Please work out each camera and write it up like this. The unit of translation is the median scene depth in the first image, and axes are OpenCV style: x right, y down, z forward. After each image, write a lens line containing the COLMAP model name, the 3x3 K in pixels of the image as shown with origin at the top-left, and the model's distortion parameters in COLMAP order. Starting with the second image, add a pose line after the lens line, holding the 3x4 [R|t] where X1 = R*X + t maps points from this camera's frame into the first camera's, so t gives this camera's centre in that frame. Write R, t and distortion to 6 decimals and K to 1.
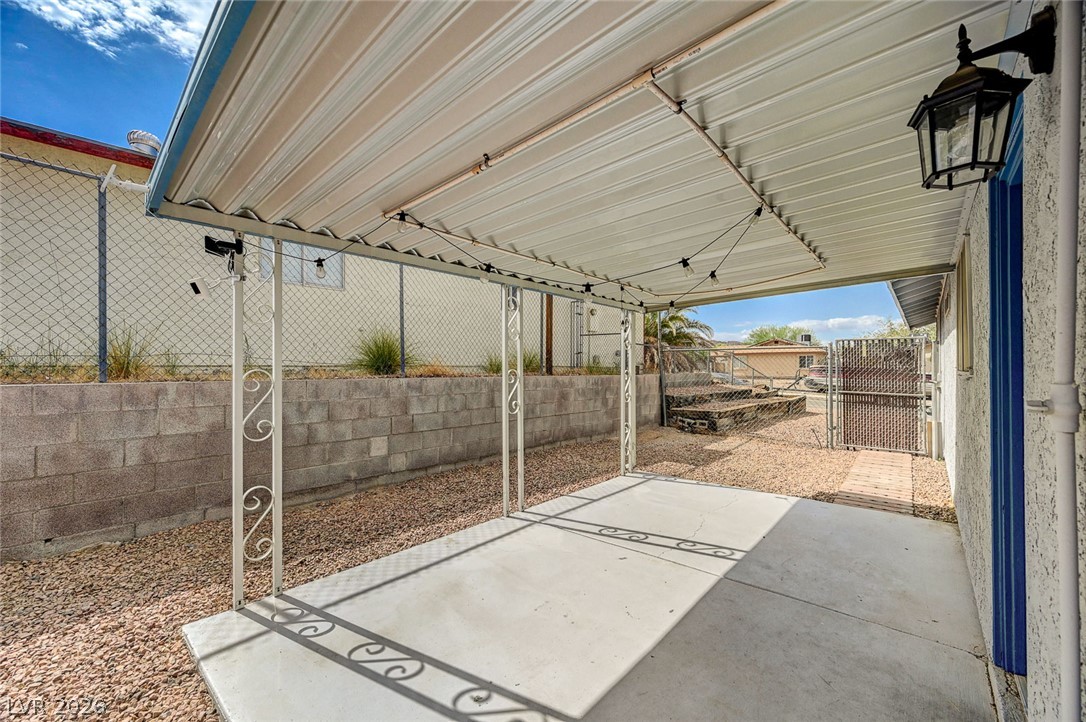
lens RADIAL K [[427.8, 0, 542.2], [0, 427.8, 368.7], [0, 0, 1]] dist [-0.001252, -0.000028]
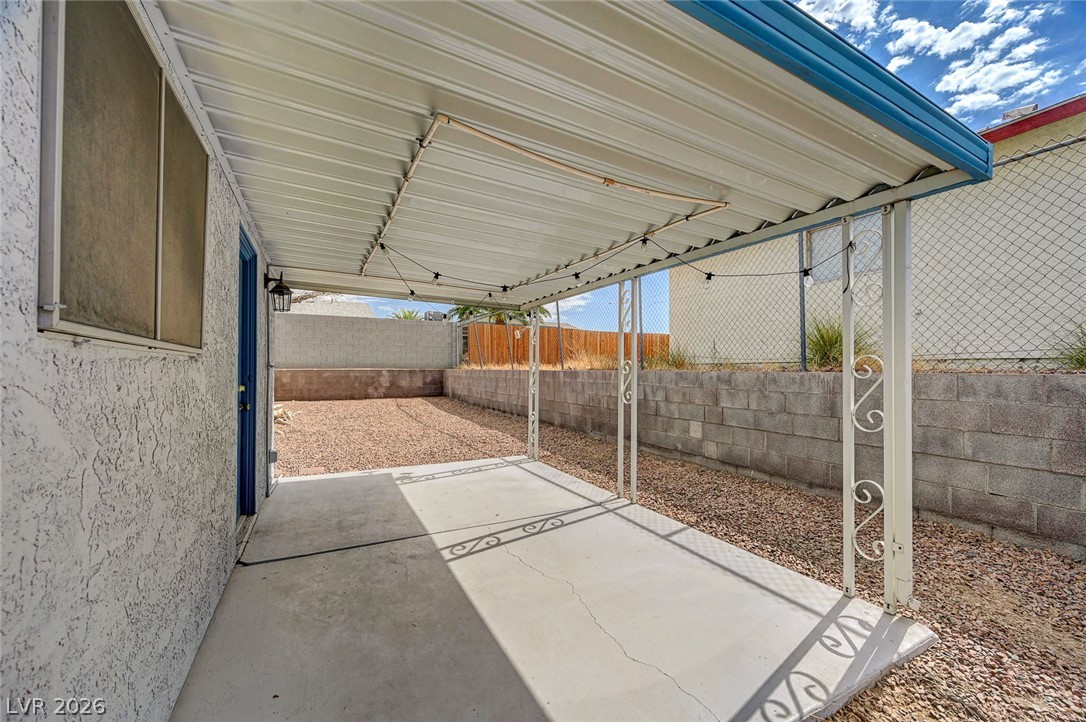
lens RADIAL K [[427.8, 0, 544.9], [0, 427.8, 361.3], [0, 0, 1]] dist [-0.001252, -0.000028]
pose [[-0.343616, -0.022977, -0.938829, 0.900564], [-0.006980, 0.999736, -0.021913, 0.027426], [0.939084, -0.000977, -0.343685, 1.083007]]
